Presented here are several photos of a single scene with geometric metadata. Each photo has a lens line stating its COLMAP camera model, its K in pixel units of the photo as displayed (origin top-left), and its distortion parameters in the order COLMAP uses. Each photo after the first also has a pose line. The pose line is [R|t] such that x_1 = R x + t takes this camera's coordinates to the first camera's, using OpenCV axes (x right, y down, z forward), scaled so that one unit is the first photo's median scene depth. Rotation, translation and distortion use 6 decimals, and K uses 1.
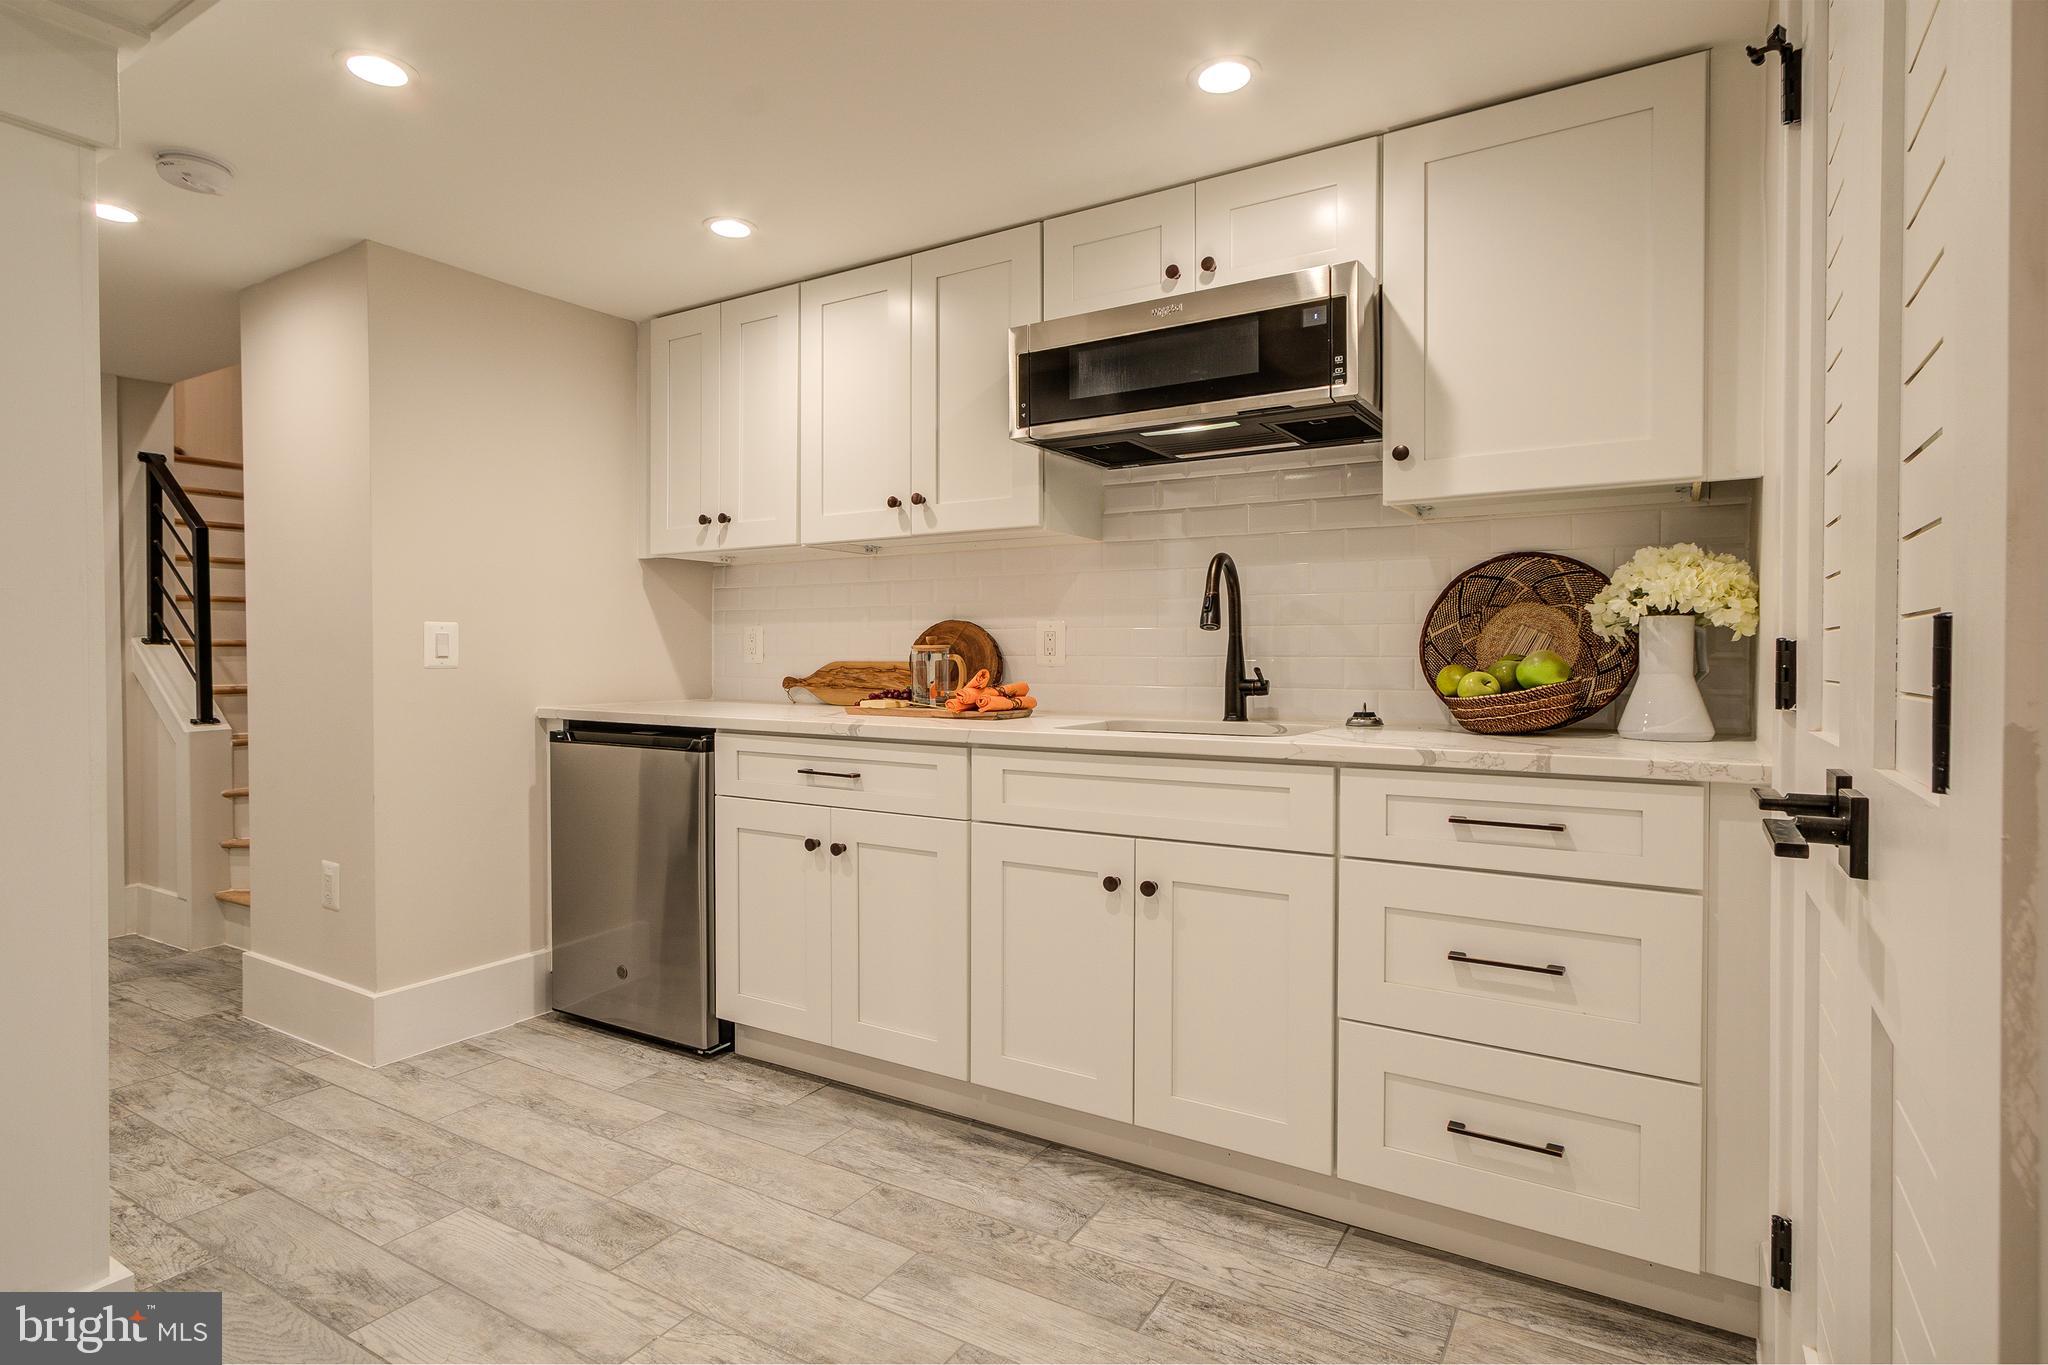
lens RADIAL K [[1048.3, 0, 1024.0], [0, 1048.3, 682.5], [0, 0, 1]] dist [0.003119, 0.000995]
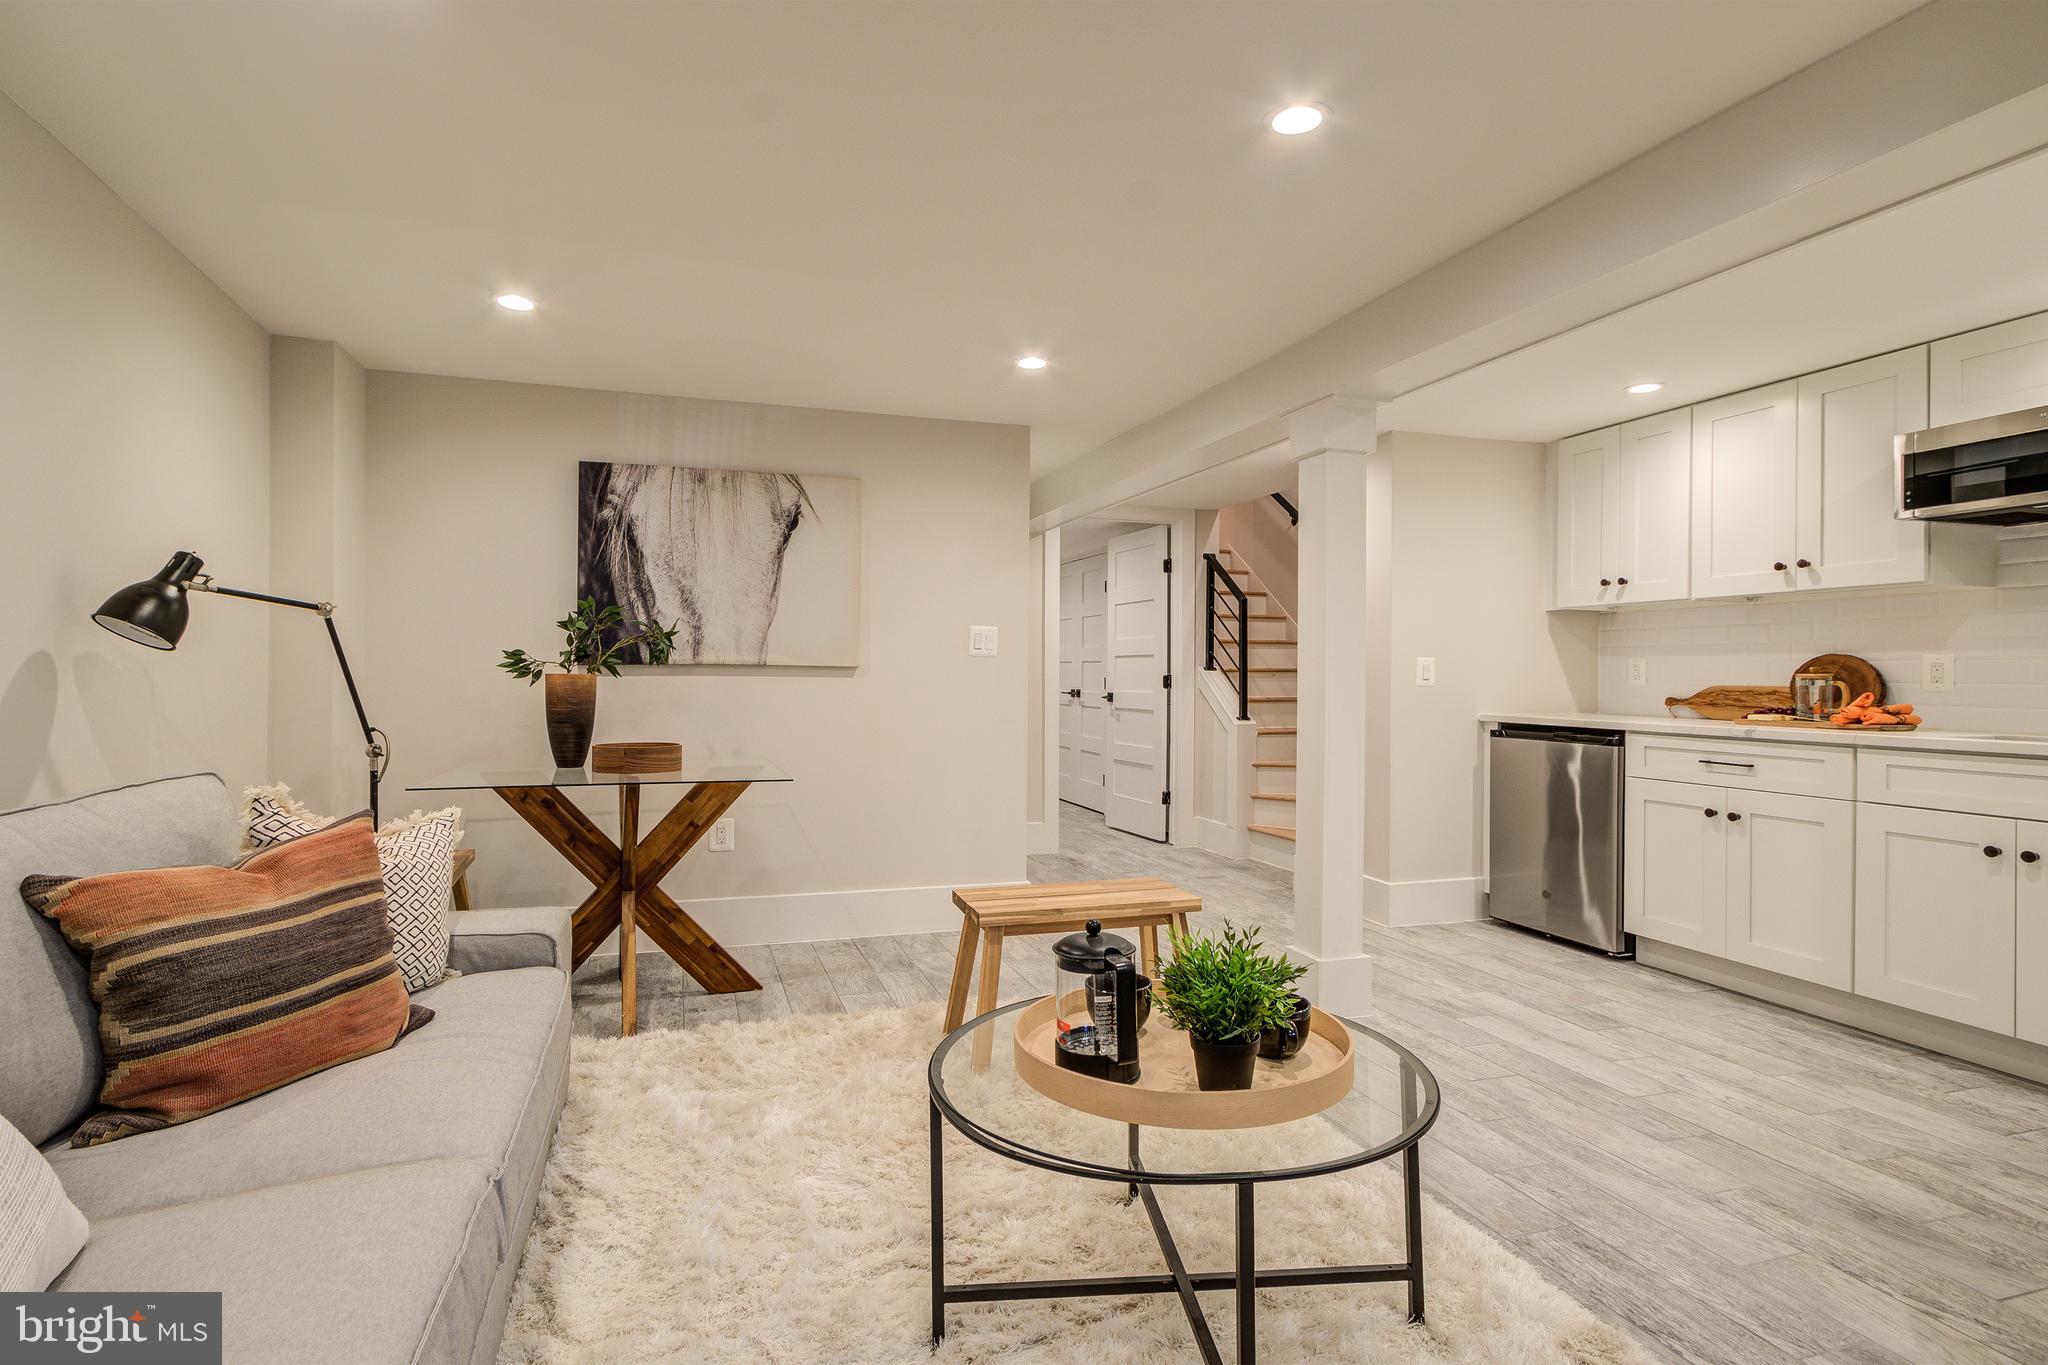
lens RADIAL K [[1036.5, 0, 1014.1], [0, 1036.5, 671.3], [0, 0, 1]] dist [0.003362, -0.000233]
pose [[0.755274, 0.004460, -0.655394, 0.006554], [-0.026761, 0.999353, -0.024039, 0.020329], [0.654863, 0.035695, 0.754904, -0.670674]]
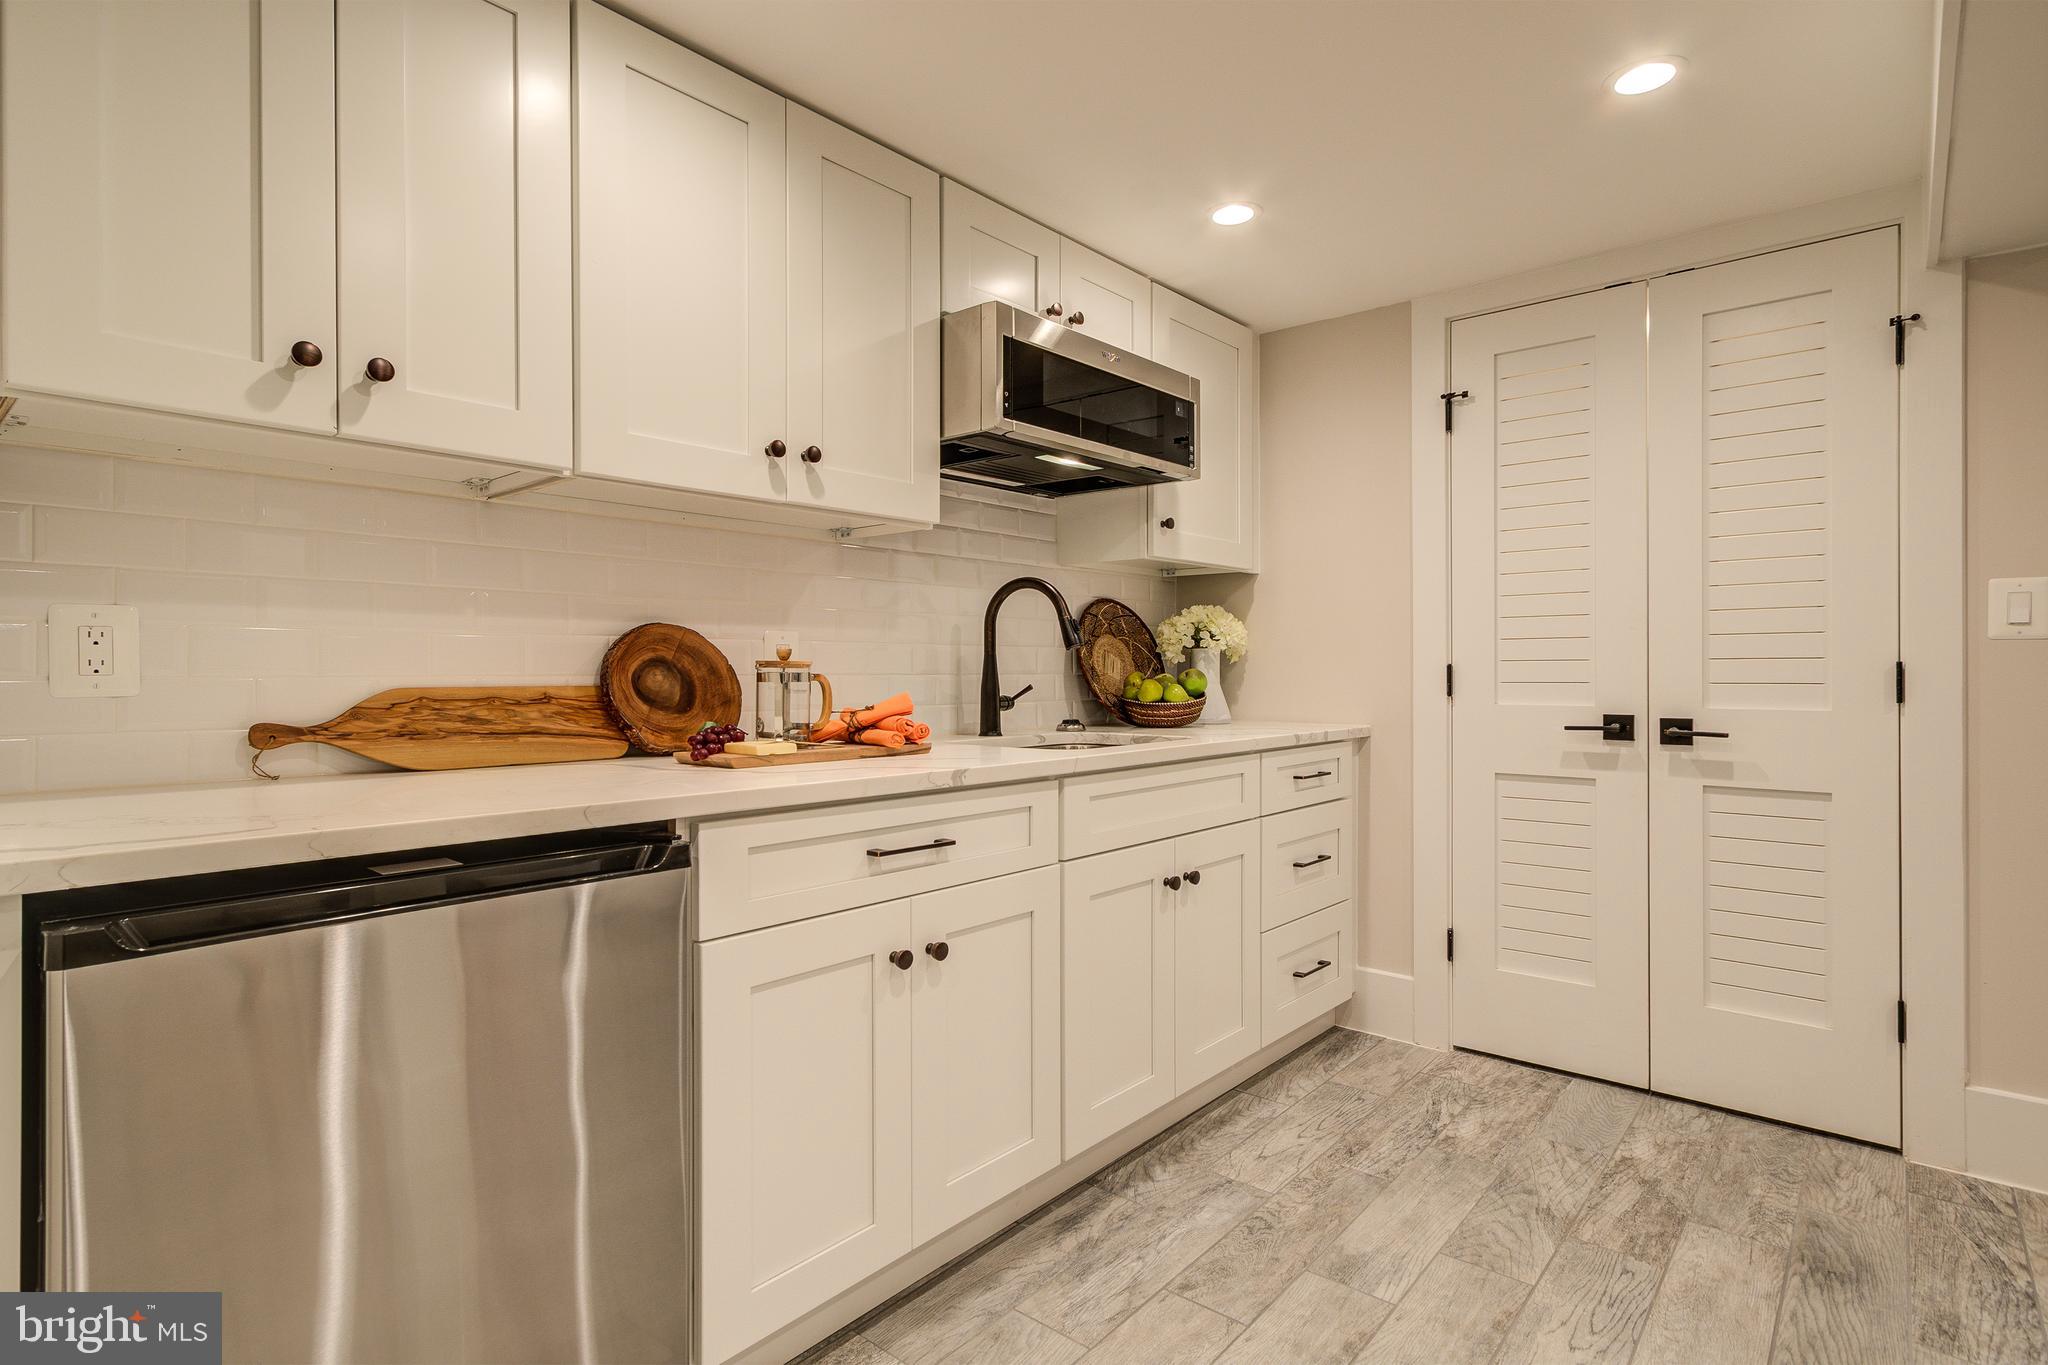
lens RADIAL K [[1044.9, 0, 990.8], [0, 1044.9, 675.0], [0, 0, 1]] dist [0.003142, 0.001590]
pose [[0.171557, -0.005700, 0.985158, -0.814774], [0.027272, 0.999628, 0.001034, -0.024183], [-0.984797, 0.026690, 0.171649, 0.798279]]
